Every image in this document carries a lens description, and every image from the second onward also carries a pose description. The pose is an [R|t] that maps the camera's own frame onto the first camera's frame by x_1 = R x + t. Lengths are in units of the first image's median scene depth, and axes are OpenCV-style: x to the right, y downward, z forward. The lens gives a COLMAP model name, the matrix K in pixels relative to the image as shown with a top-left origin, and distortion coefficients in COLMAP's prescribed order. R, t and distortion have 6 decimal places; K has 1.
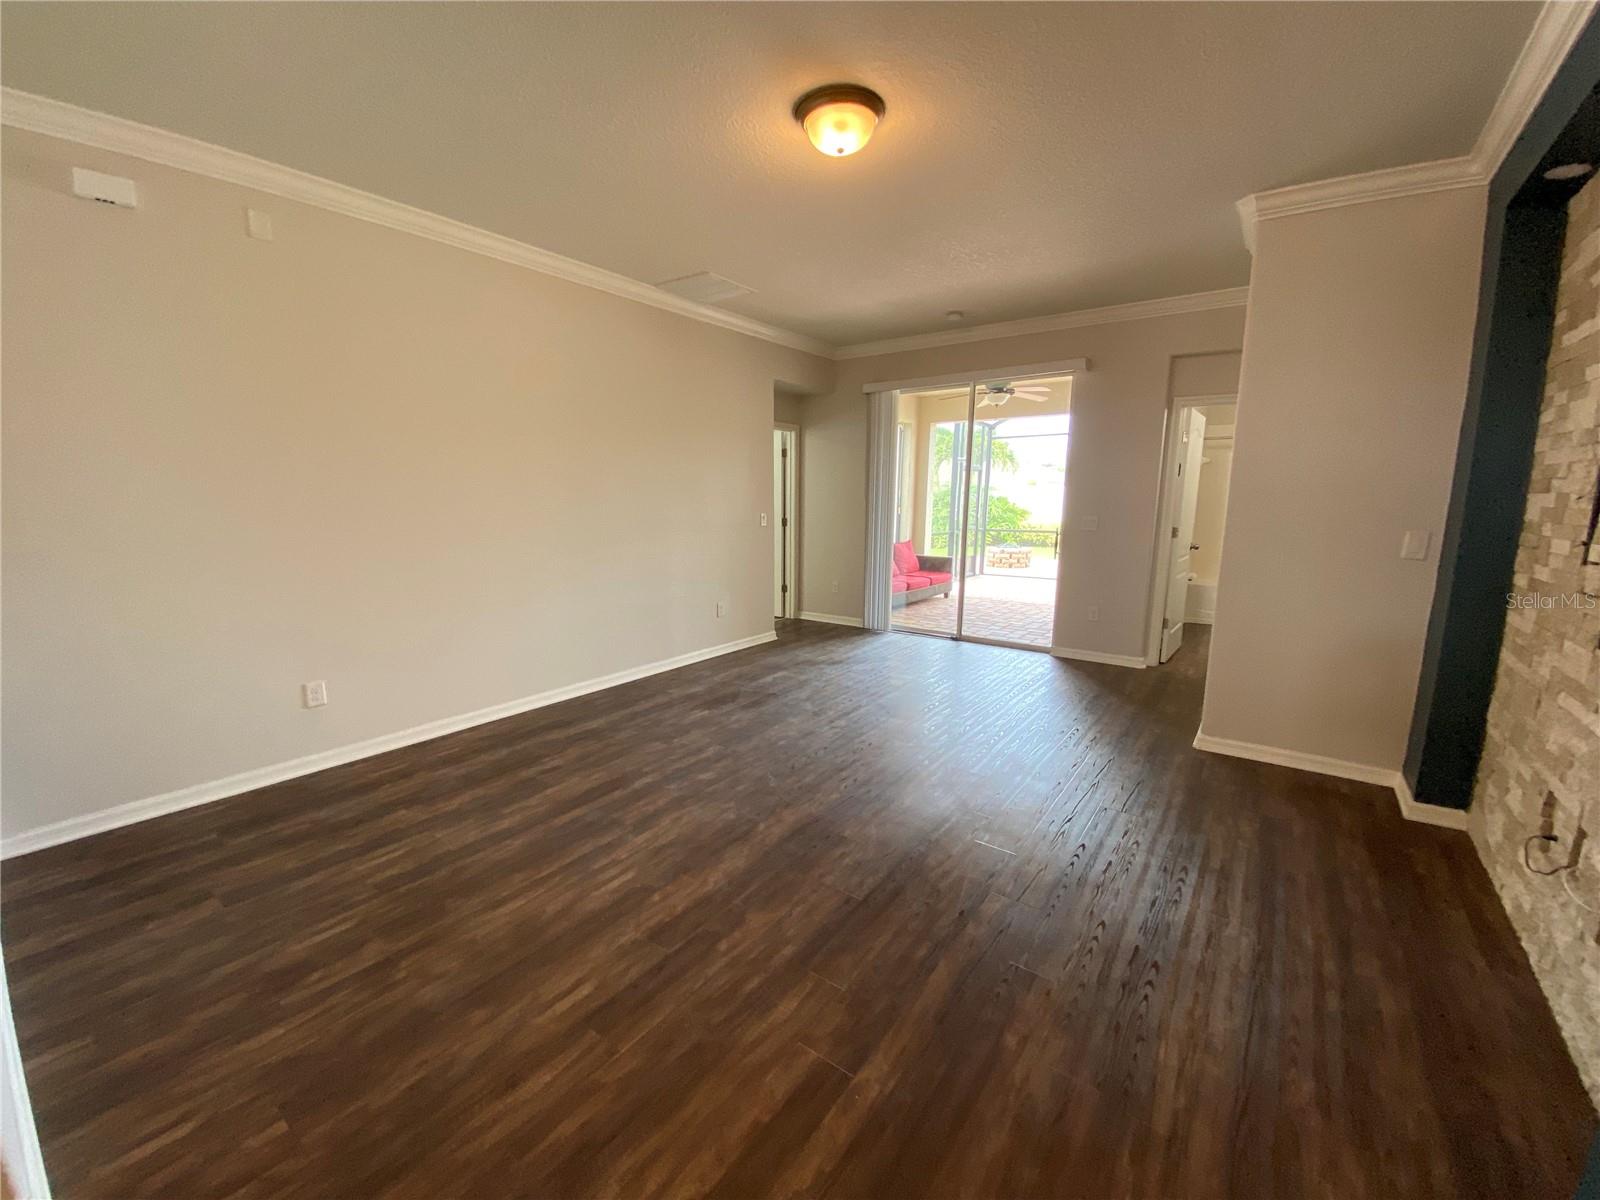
lens RADIAL K [[651.4, 0, 799.4], [0, 651.4, 597.0], [0, 0, 1]] dist [-0.007355, -0.002171]
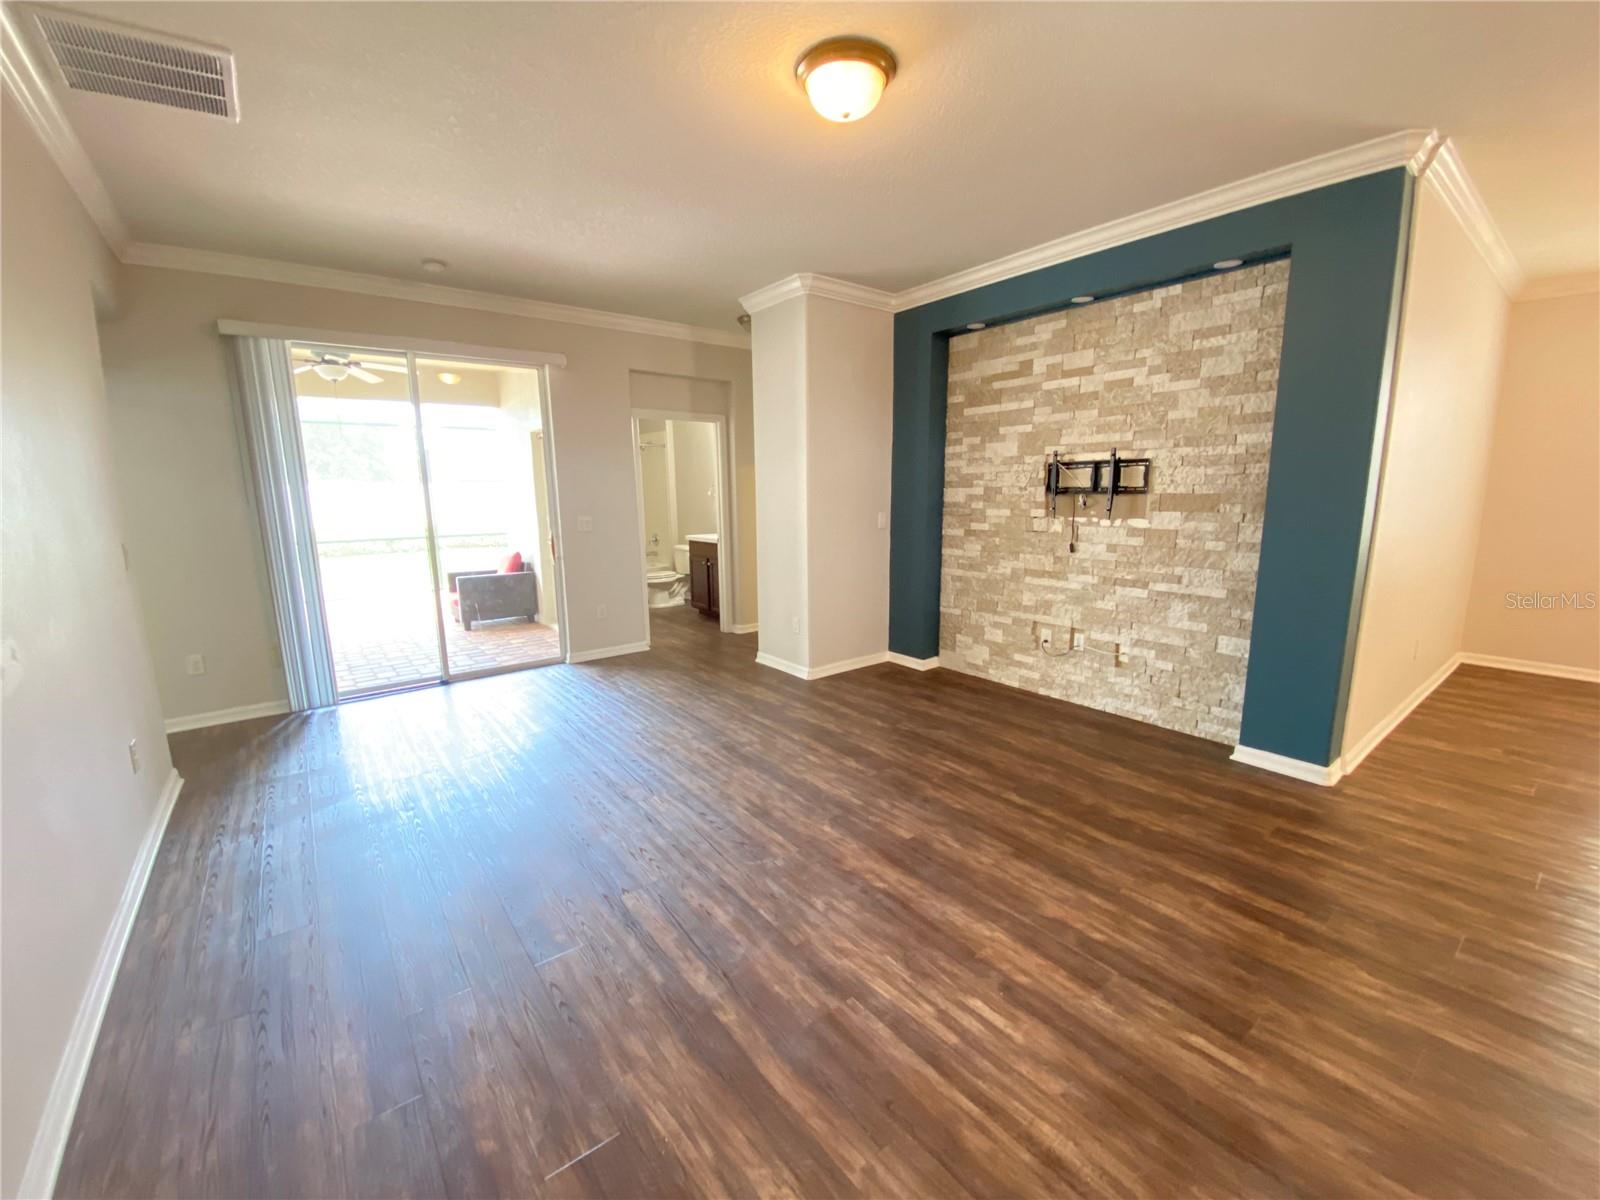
lens RADIAL K [[651.4, 0, 796.4], [0, 651.4, 601.7], [0, 0, 1]] dist [-0.007355, -0.002171]
pose [[0.275772, -0.177332, 0.944724, -0.945732], [0.165653, 0.976898, 0.135016, -0.168981], [-0.946841, 0.119263, 0.298777, 0.905308]]
